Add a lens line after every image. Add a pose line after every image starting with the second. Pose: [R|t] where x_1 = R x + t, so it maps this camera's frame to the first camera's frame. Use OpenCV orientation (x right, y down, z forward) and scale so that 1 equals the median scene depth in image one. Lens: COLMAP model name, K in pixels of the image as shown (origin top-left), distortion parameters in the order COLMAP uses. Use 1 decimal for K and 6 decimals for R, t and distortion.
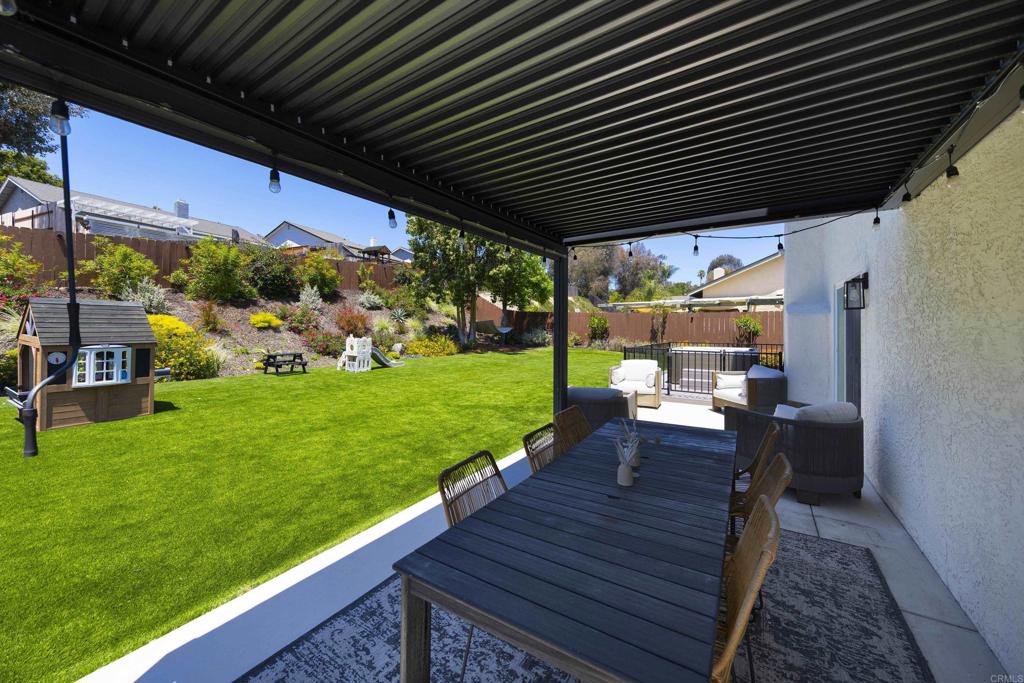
lens RADIAL K [[391.7, 0, 515.6], [0, 391.7, 325.3], [0, 0, 1]] dist [0.000116, -0.000014]
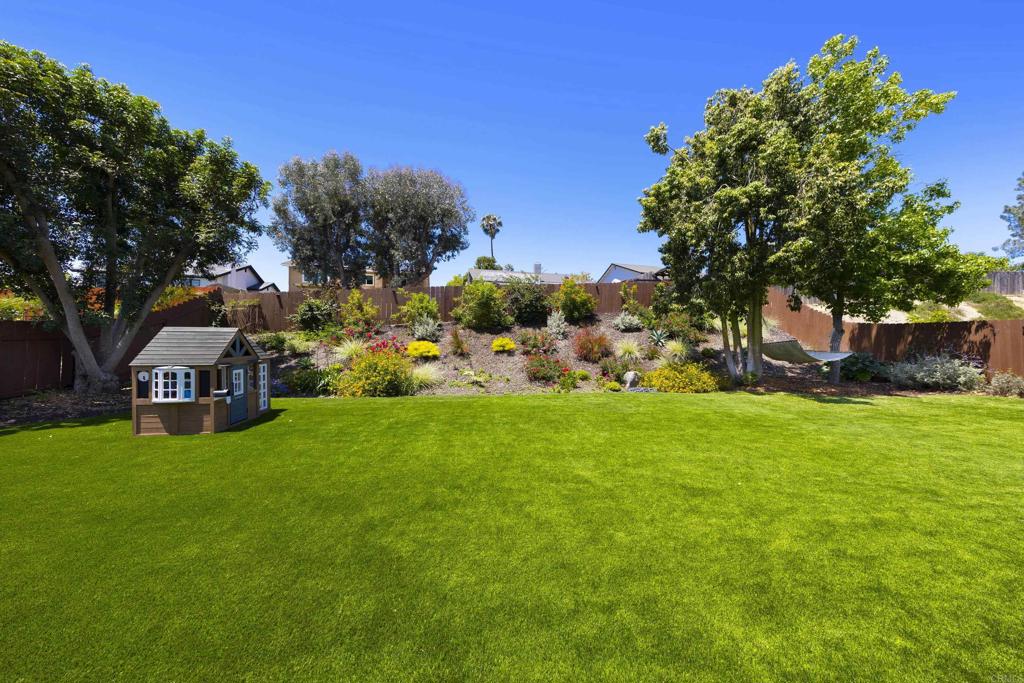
lens RADIAL K [[330.2, 0, 510.0], [0, 330.2, 339.8], [0, 0, 1]] dist [0.001872, 0.000154]
pose [[0.599213, -0.026194, -0.800161, 0.173677], [0.002335, 0.999518, -0.030972, 0.003580], [0.800586, 0.016690, 0.598985, 0.717510]]
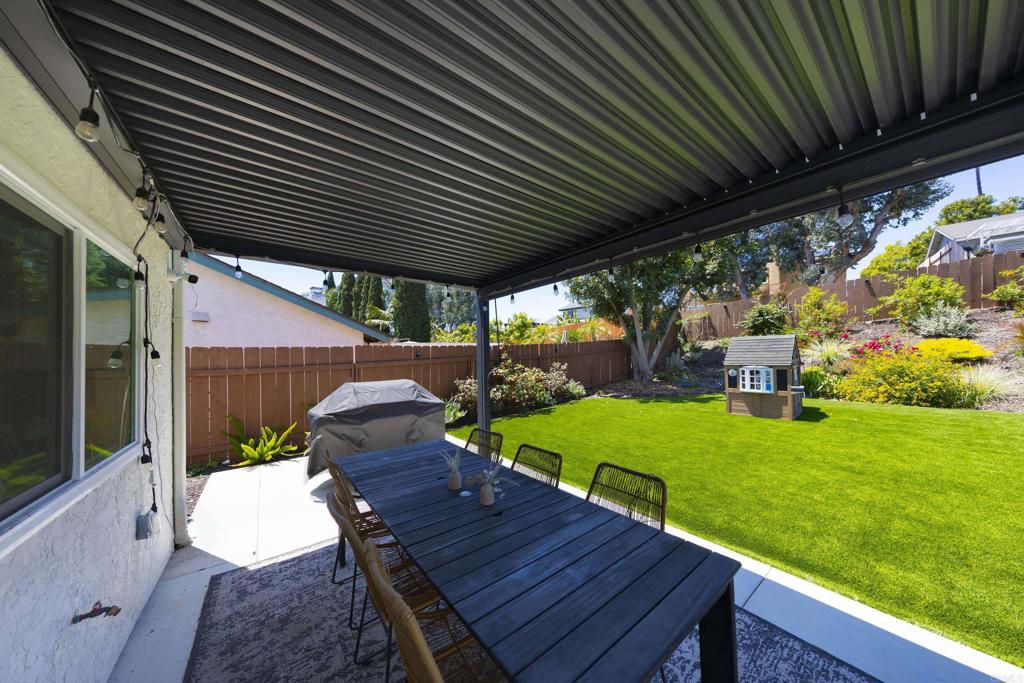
lens RADIAL K [[317.0, 0, 516.6], [0, 317.0, 352.8], [0, 0, 1]] dist [0.000447, 0.000053]
pose [[-0.343956, -0.009442, -0.938938, 0.246592], [0.019524, 0.999661, -0.017205, 0.001818], [0.938783, -0.024250, -0.343655, 0.332129]]
